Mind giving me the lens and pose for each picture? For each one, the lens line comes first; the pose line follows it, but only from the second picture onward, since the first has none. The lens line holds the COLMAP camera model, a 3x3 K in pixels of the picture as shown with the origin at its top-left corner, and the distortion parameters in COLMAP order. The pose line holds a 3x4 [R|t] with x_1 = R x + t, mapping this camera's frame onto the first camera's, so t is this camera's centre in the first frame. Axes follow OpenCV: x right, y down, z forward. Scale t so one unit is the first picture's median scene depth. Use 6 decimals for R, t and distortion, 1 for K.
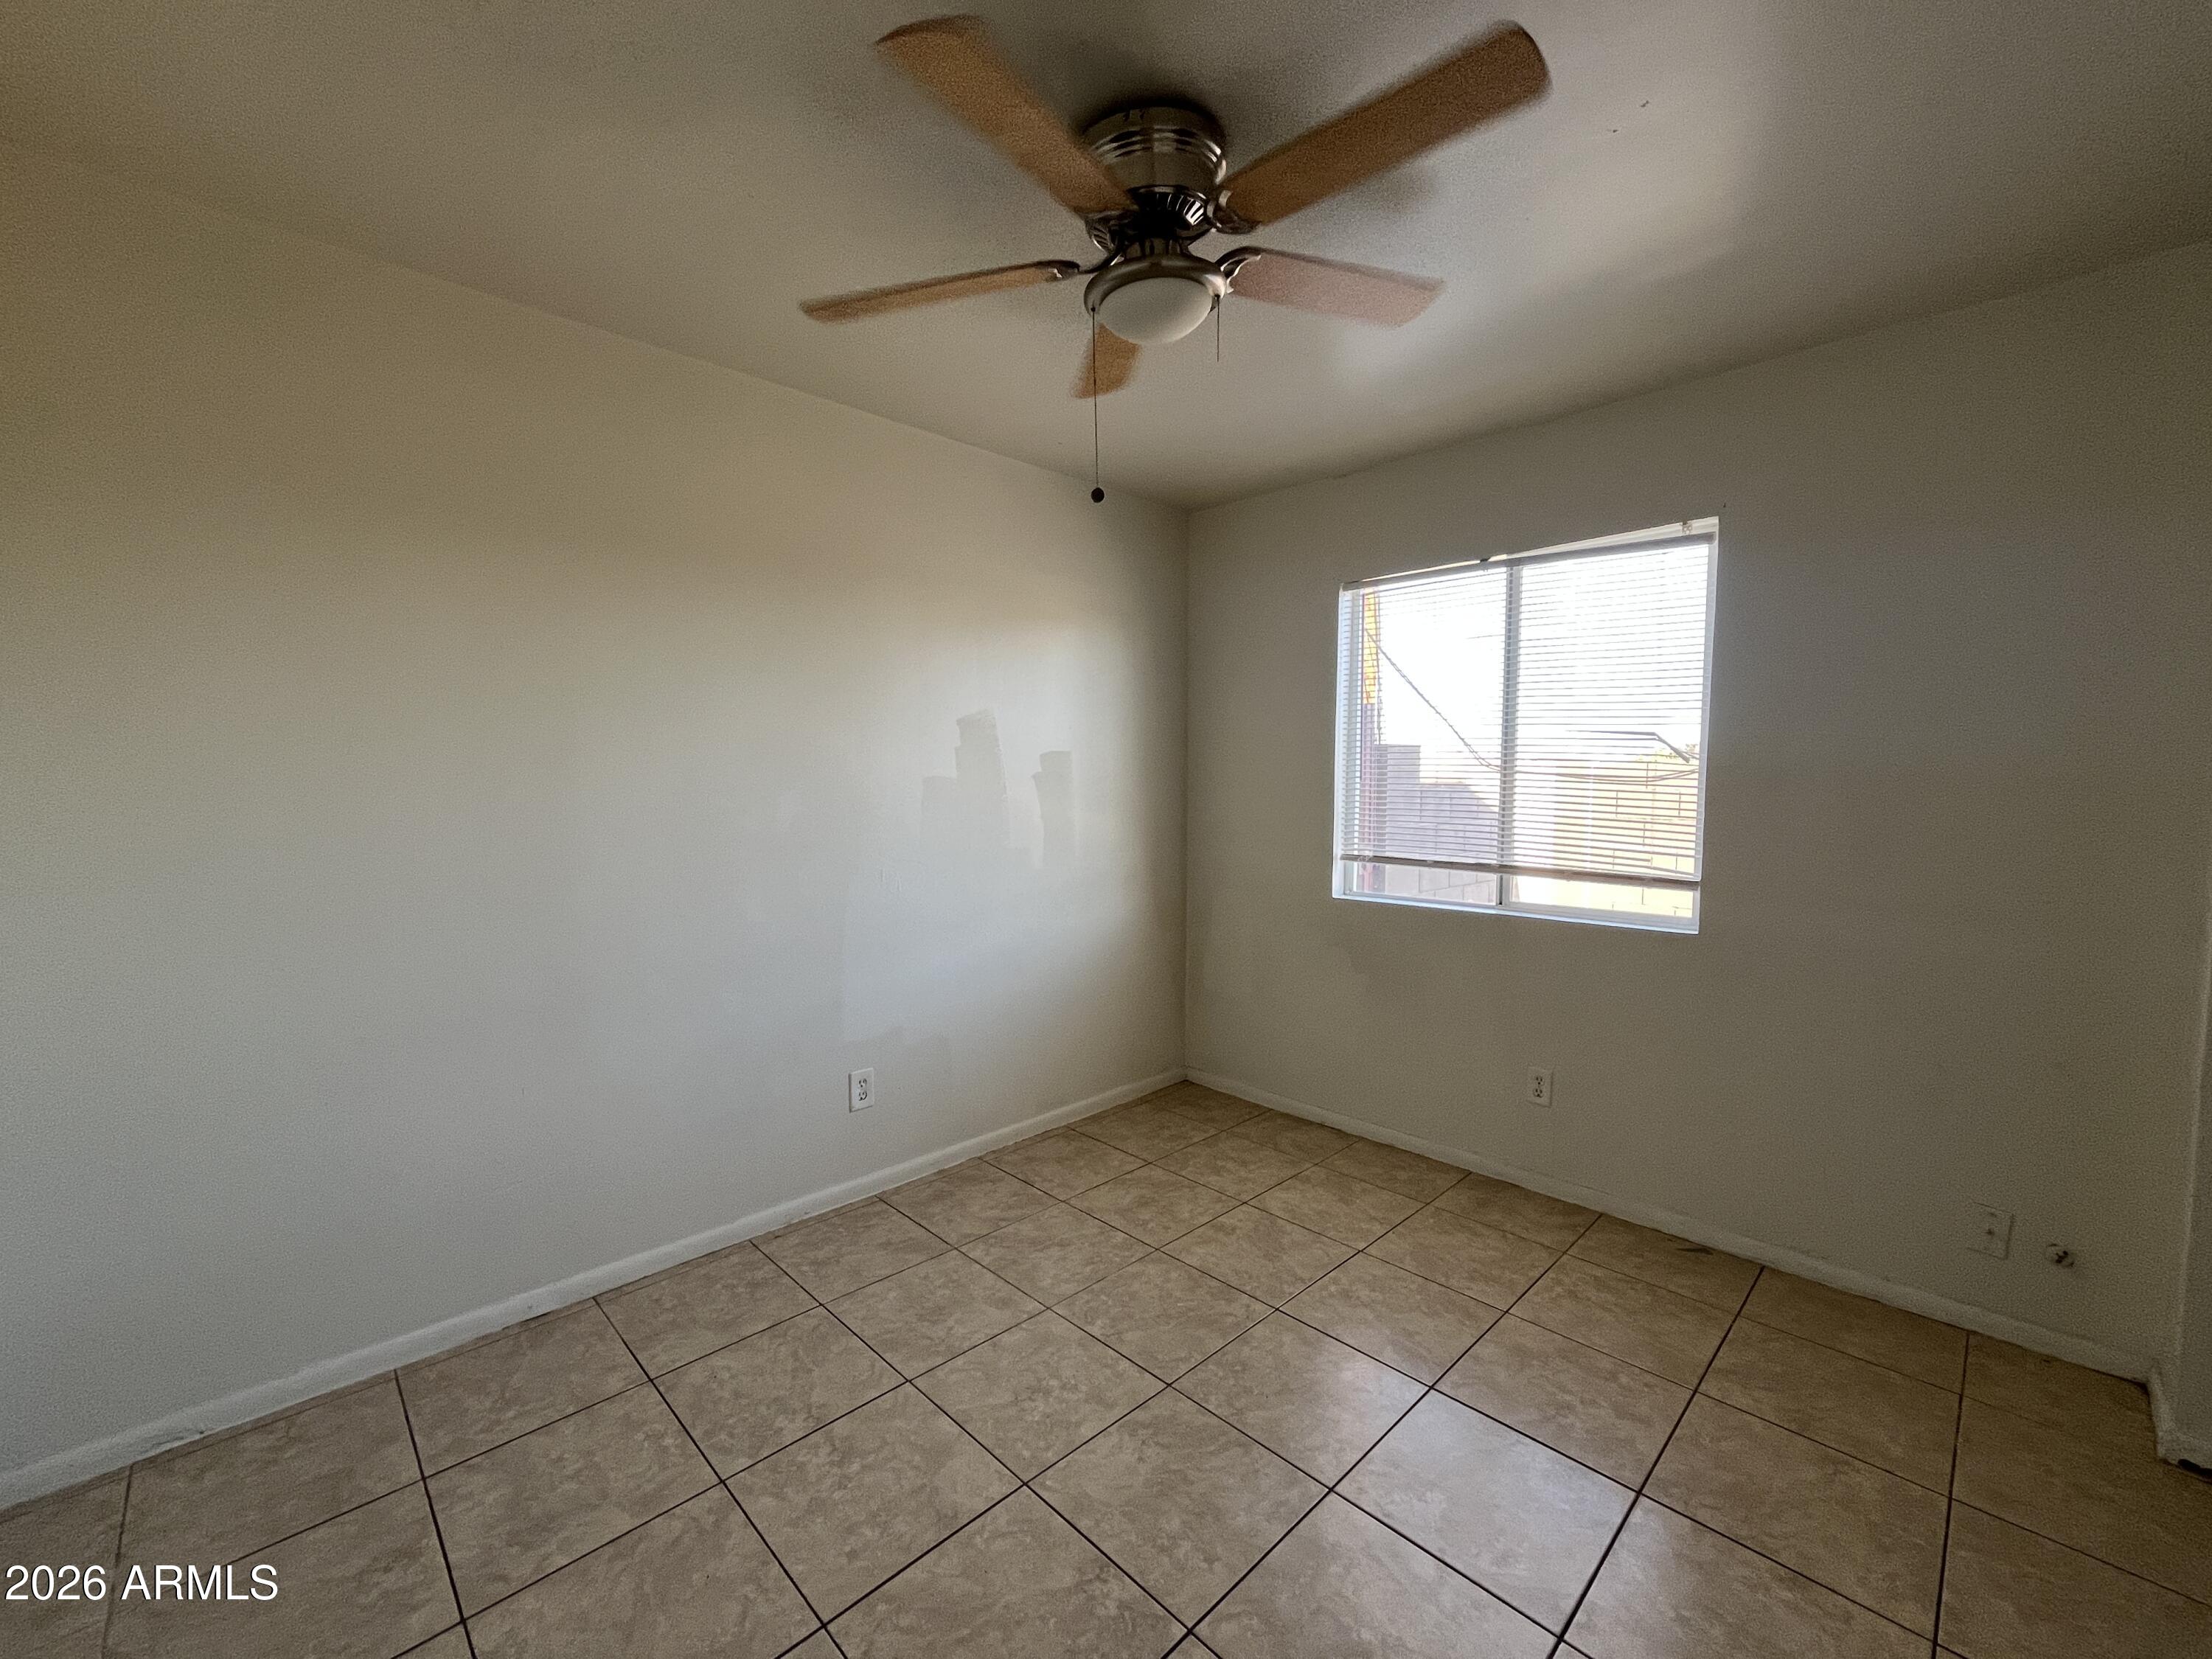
lens RADIAL K [[897.8, 0, 1107.3], [0, 897.8, 830.8], [0, 0, 1]] dist [0.001938, 0.000527]
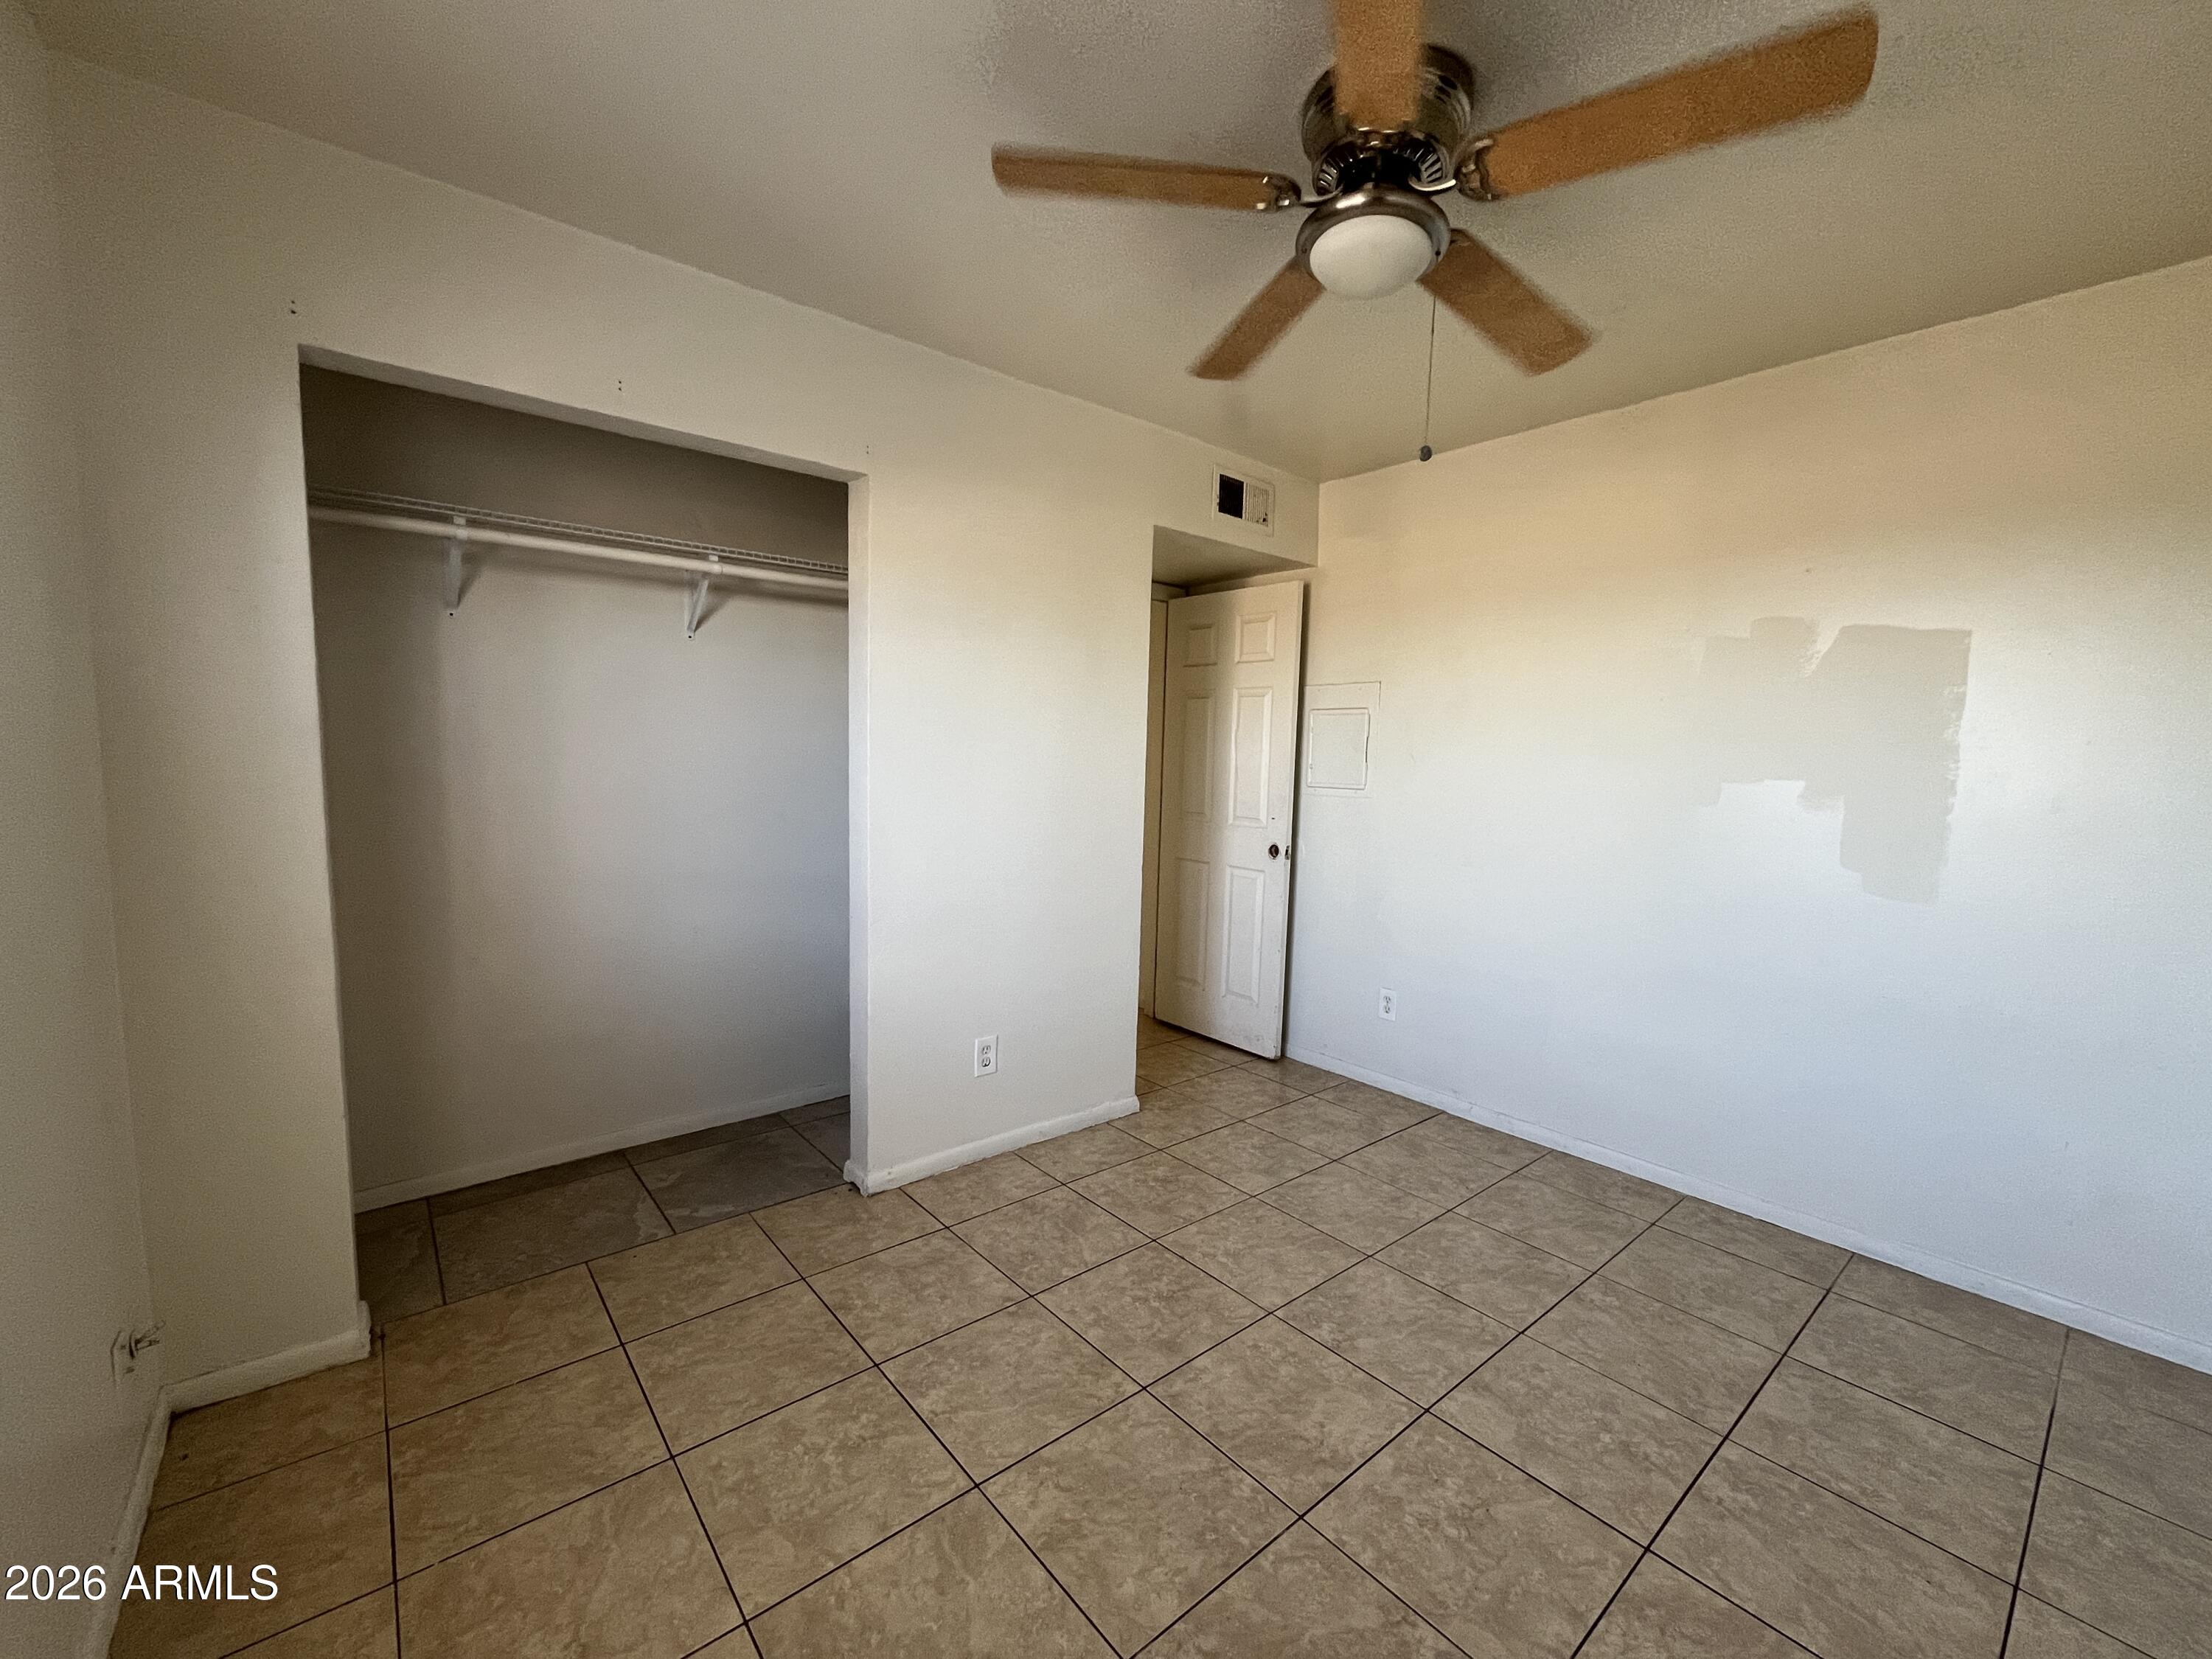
lens RADIAL K [[897.8, 0, 1103.8], [0, 897.8, 833.5], [0, 0, 1]] dist [0.001938, 0.000527]
pose [[-0.996498, -0.033224, 0.076730, 0.218376], [-0.021744, 0.989065, 0.145870, -0.099236], [-0.080737, 0.143691, -0.986324, 1.855000]]
